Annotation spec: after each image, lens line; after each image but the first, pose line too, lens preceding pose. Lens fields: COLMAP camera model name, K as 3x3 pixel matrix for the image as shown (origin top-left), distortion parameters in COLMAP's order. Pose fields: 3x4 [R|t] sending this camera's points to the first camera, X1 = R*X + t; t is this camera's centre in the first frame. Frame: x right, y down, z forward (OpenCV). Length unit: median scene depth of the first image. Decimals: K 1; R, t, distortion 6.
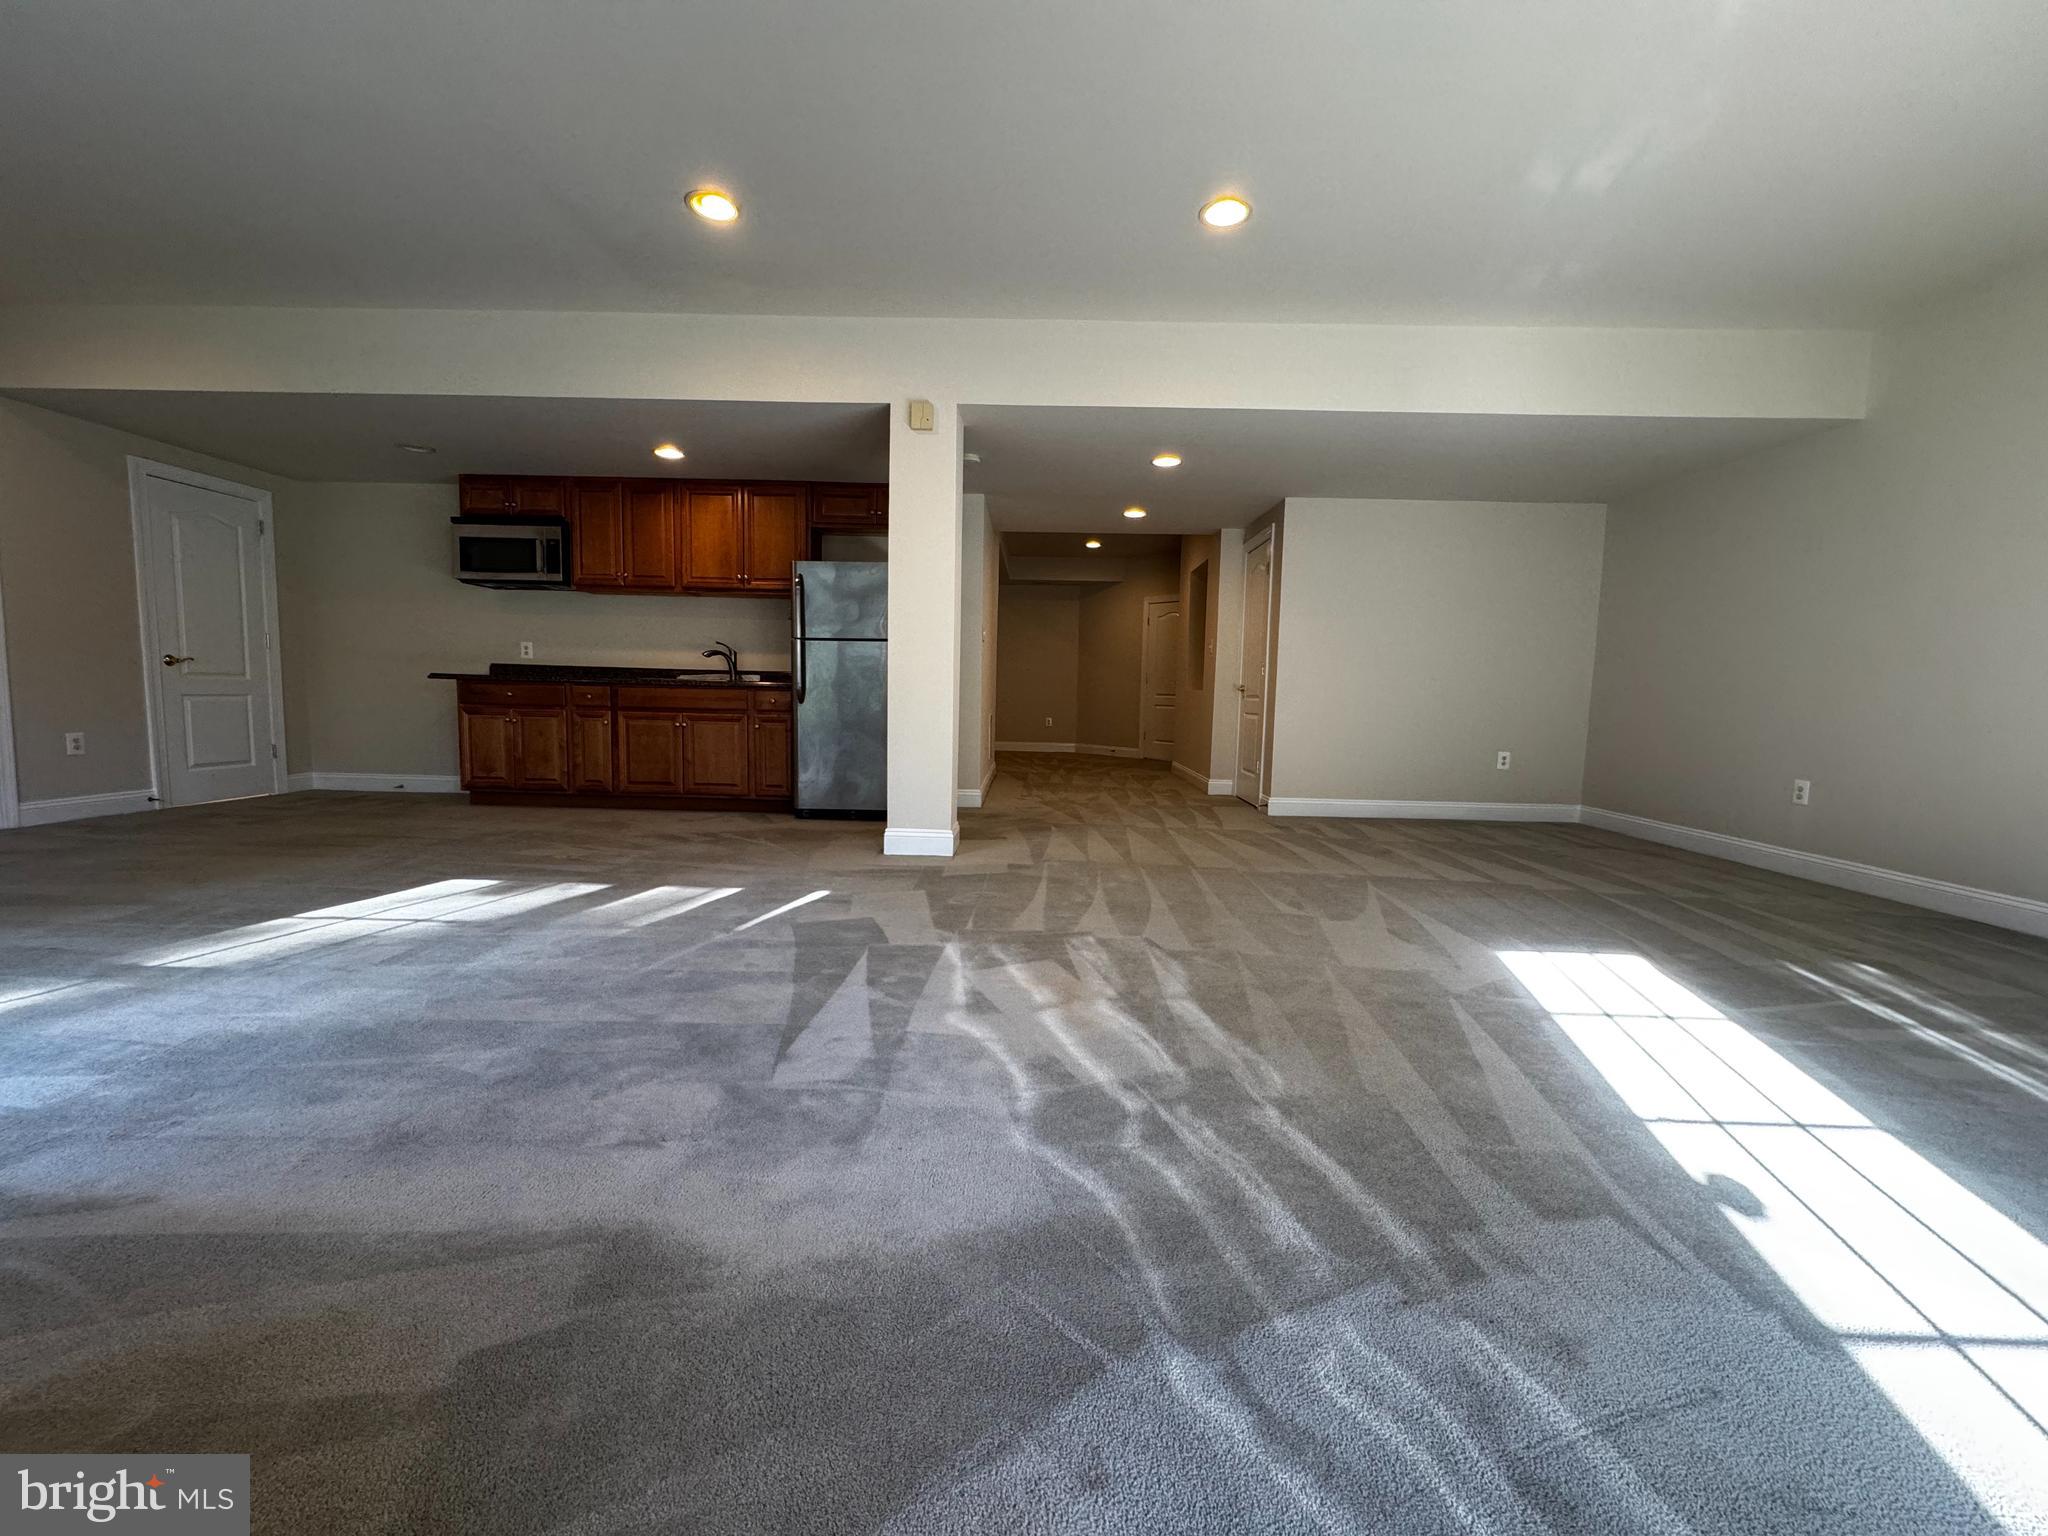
lens RADIAL K [[816.2, 0, 1026.3], [0, 816.2, 764.4], [0, 0, 1]] dist [-0.002959, 0.000881]
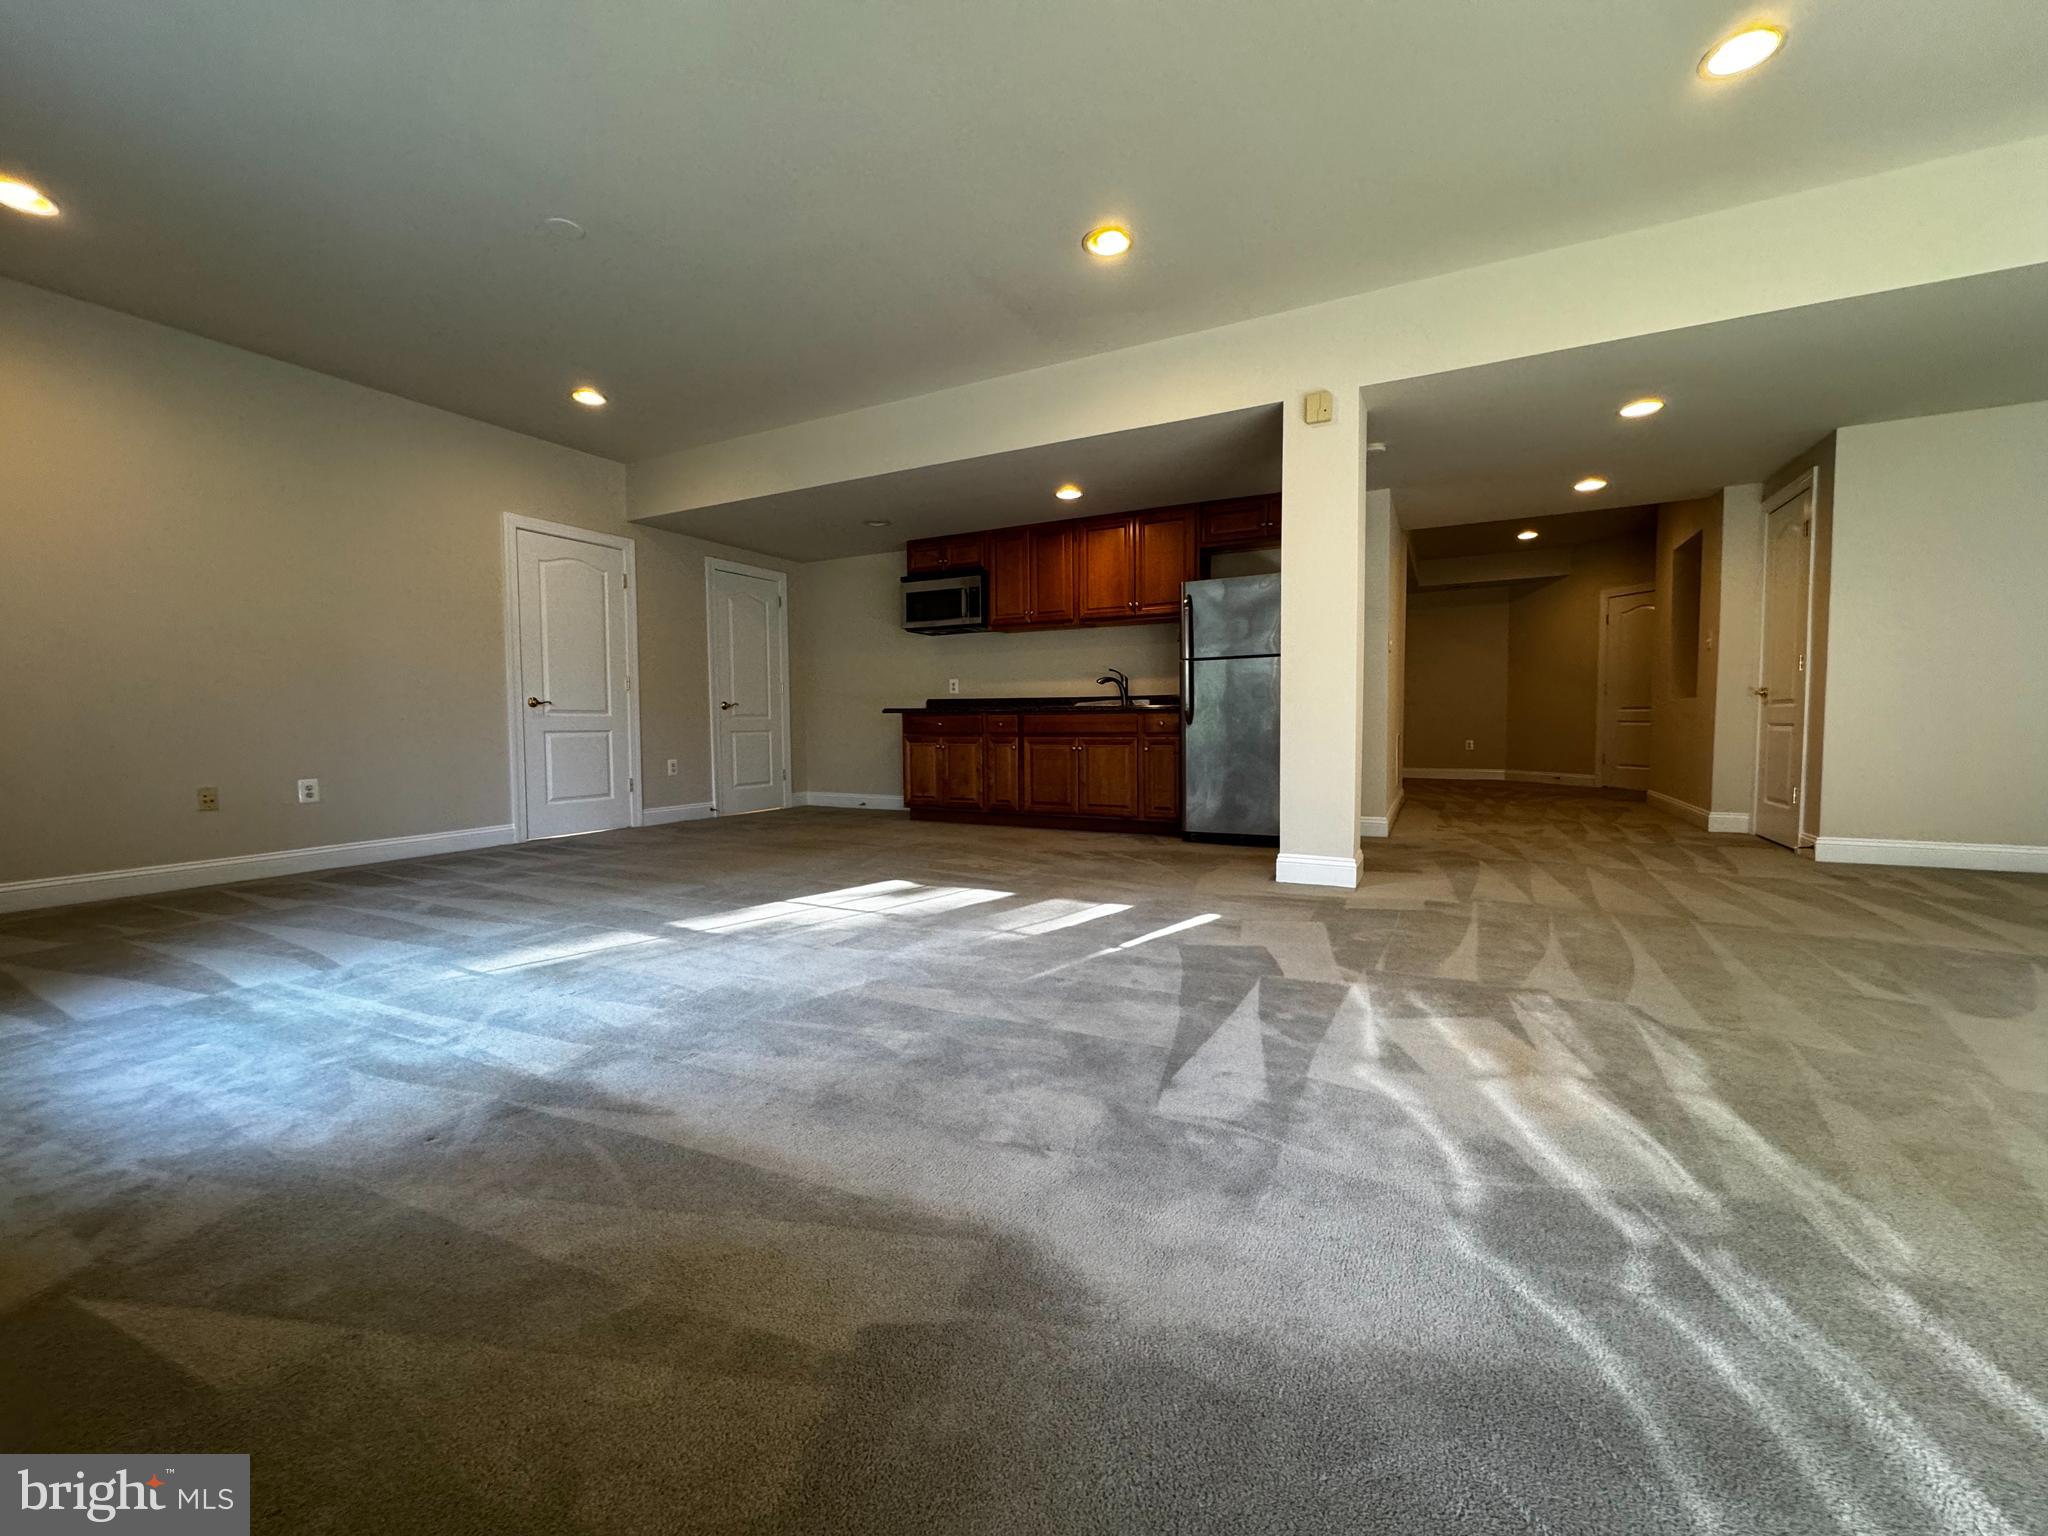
lens RADIAL K [[816.2, 0, 1025.4], [0, 816.2, 765.0], [0, 0, 1]] dist [-0.002959, 0.000881]
pose [[0.892791, -0.005984, -0.450432, -0.008023], [-0.010918, 0.999331, -0.034918, 0.010626], [0.450339, 0.036092, 0.892128, 0.029696]]
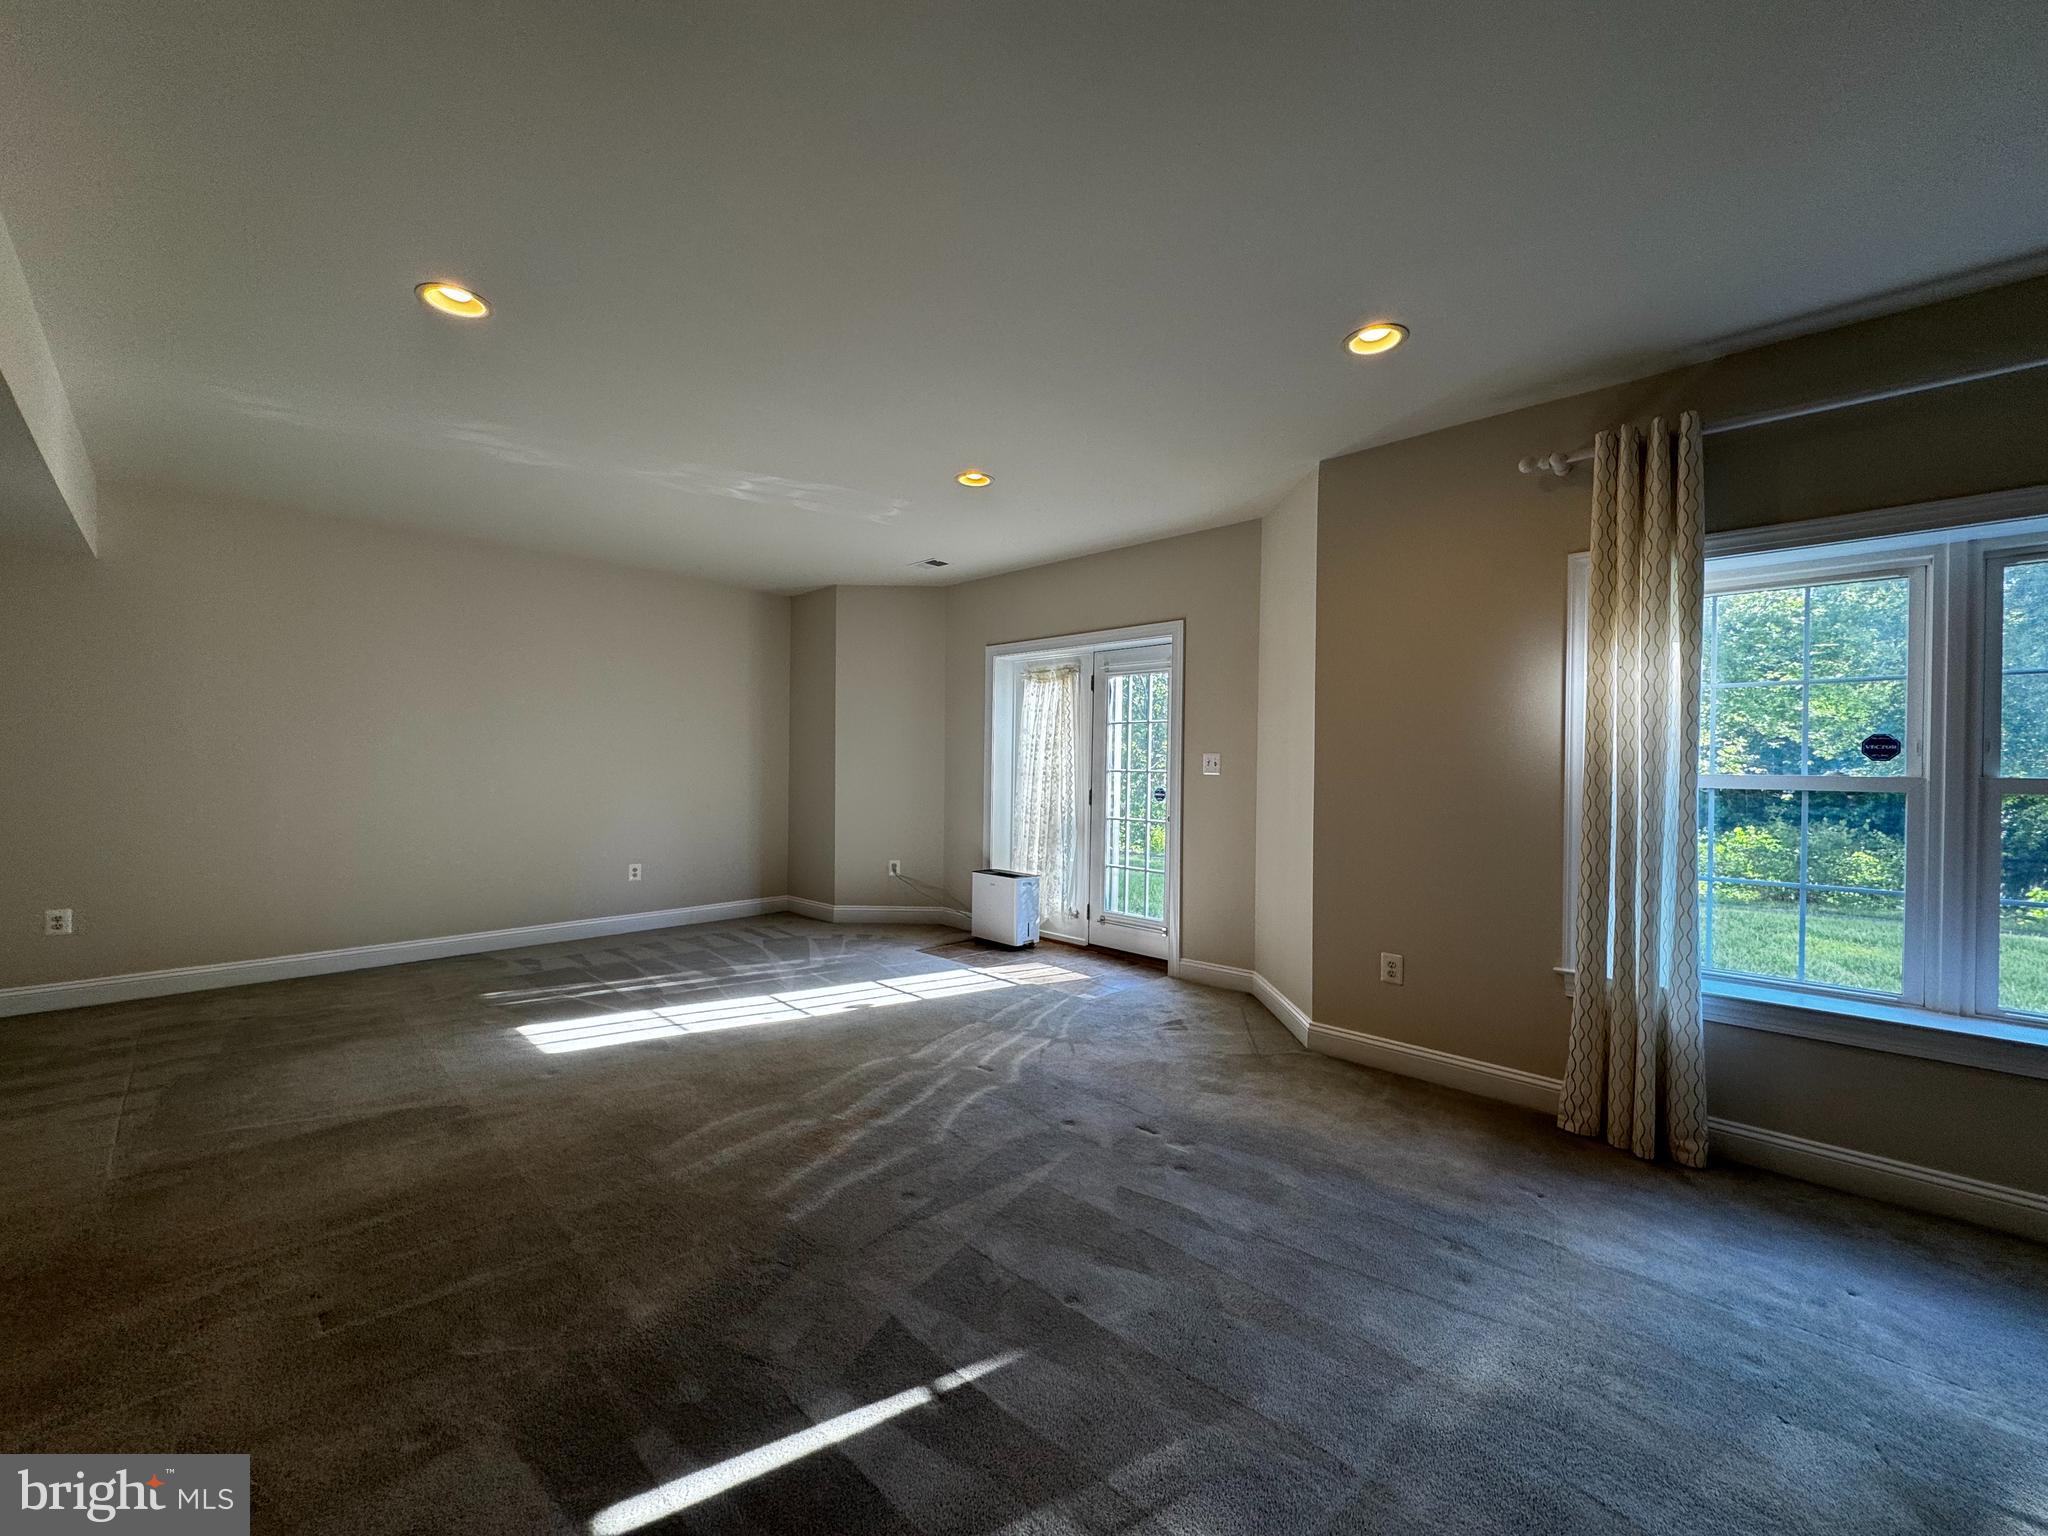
lens RADIAL K [[816.2, 0, 1025.6], [0, 816.2, 766.0], [0, 0, 1]] dist [-0.002959, 0.000881]
pose [[-0.730747, -0.034741, 0.681764, -0.425813], [0.032509, 0.995800, 0.085589, -0.156420], [-0.681874, 0.084707, -0.726548, 0.726903]]
